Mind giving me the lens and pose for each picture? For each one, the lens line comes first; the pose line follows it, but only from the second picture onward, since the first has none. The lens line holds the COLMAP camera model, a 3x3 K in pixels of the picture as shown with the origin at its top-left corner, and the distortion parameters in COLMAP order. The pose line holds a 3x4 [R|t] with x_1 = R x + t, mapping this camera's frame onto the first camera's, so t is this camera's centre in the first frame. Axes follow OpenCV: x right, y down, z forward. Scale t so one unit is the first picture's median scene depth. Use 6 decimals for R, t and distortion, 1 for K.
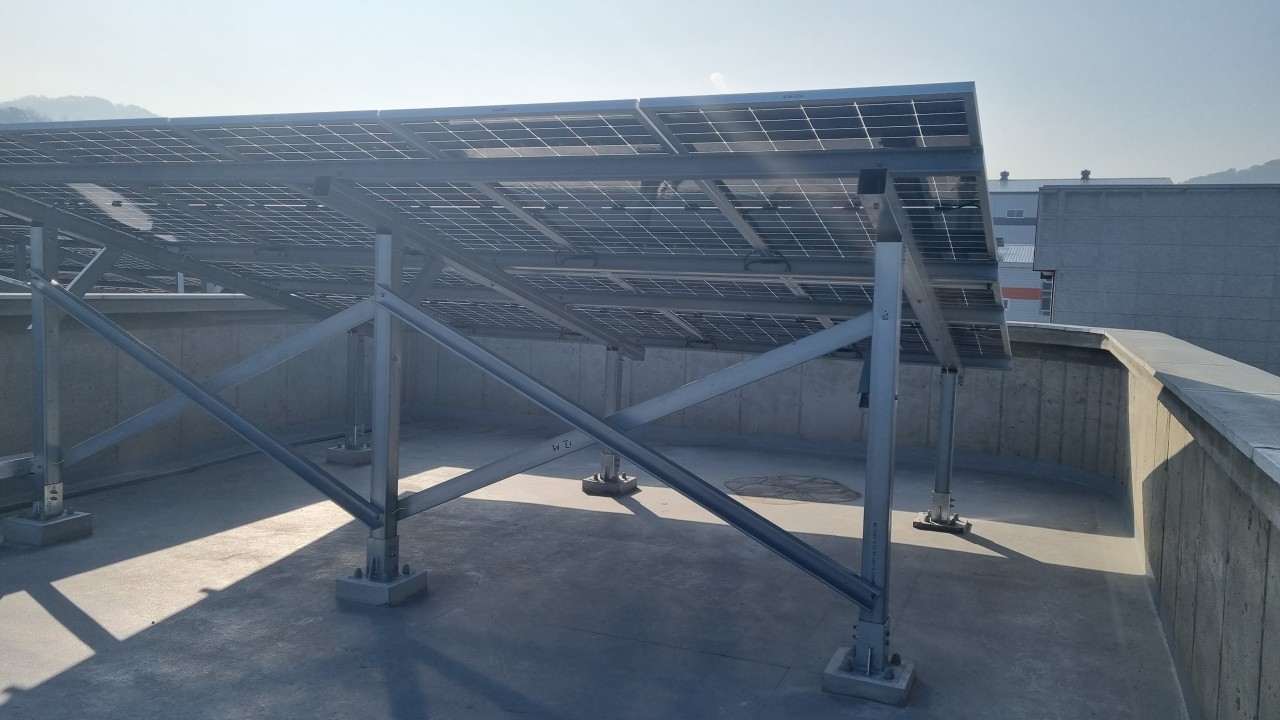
lens RADIAL K [[983.3, 0, 639.4], [0, 983.3, 358.0], [0, 0, 1]] dist [0.064066, -0.011376]
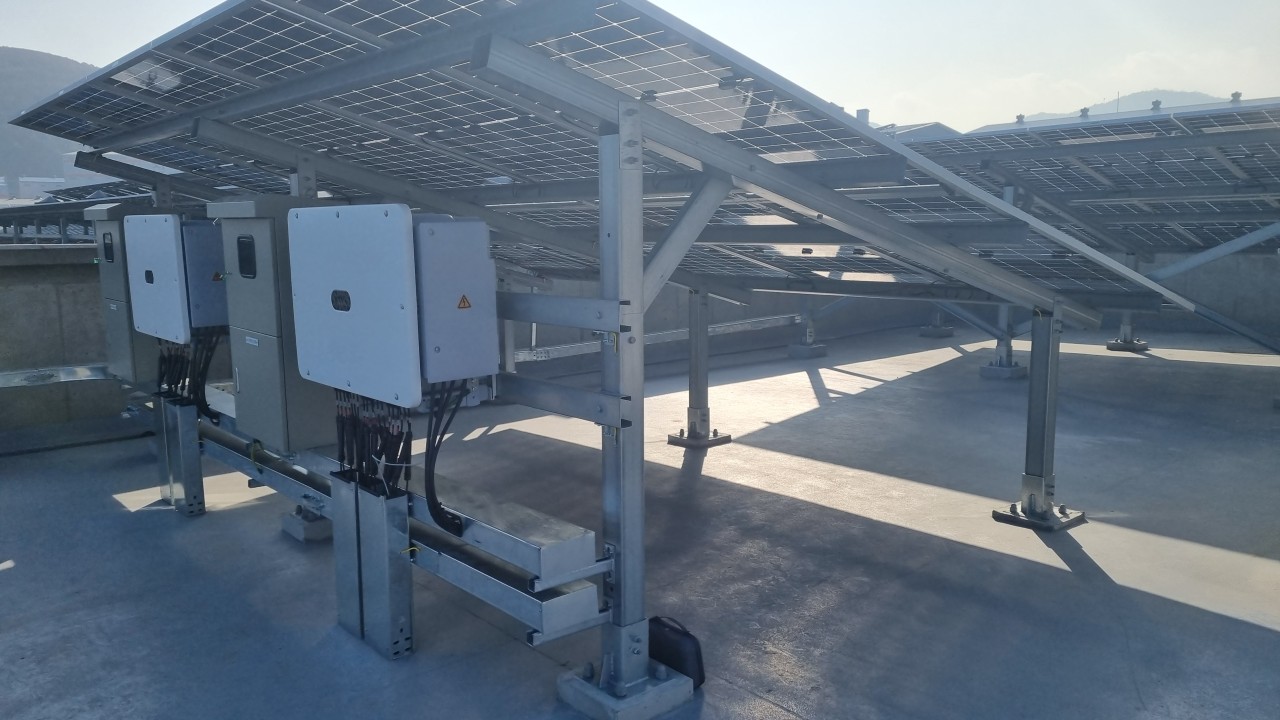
lens RADIAL K [[983.3, 0, 641.8], [0, 983.3, 352.6], [0, 0, 1]] dist [0.064066, -0.011376]
pose [[0.903390, 0.010821, -0.428683, -0.061442], [0.006930, 0.999183, 0.039828, 0.097876], [0.428764, -0.038951, 0.902577, -0.896380]]
